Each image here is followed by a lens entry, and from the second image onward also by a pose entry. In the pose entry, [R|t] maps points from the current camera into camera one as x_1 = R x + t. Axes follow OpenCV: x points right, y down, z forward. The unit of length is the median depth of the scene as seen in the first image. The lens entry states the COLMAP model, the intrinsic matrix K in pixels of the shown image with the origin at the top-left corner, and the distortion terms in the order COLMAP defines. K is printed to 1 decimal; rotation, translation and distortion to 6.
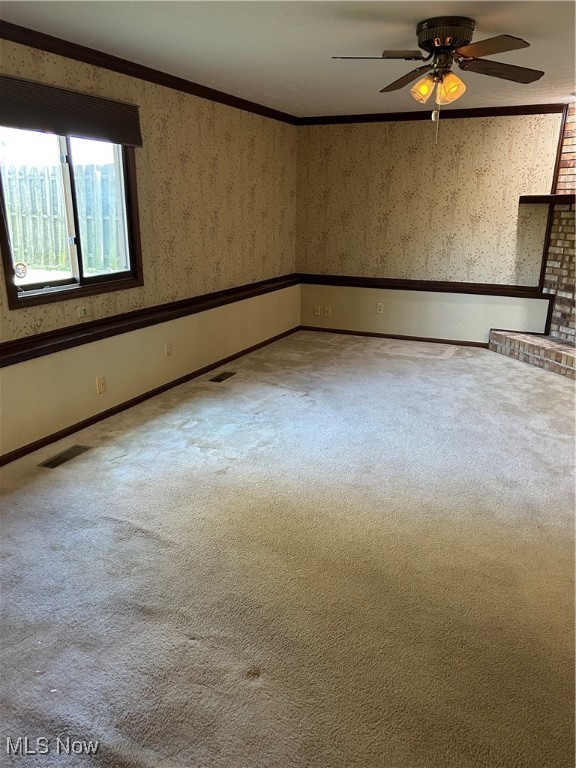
lens RADIAL K [[577.7, 0, 294.0], [0, 577.7, 387.9], [0, 0, 1]] dist [0.032462, -0.031867]
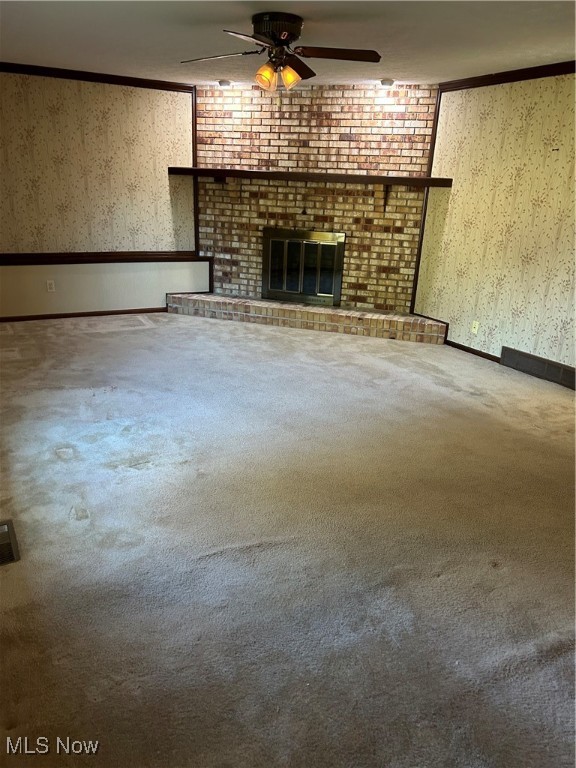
lens RADIAL K [[577.7, 0, 295.5], [0, 577.7, 382.7], [0, 0, 1]] dist [0.032462, -0.031867]
pose [[0.613612, -0.244157, 0.750911, -0.372499], [0.202942, 0.967812, 0.148847, -0.056210], [-0.763083, 0.061057, 0.643410, 0.152721]]
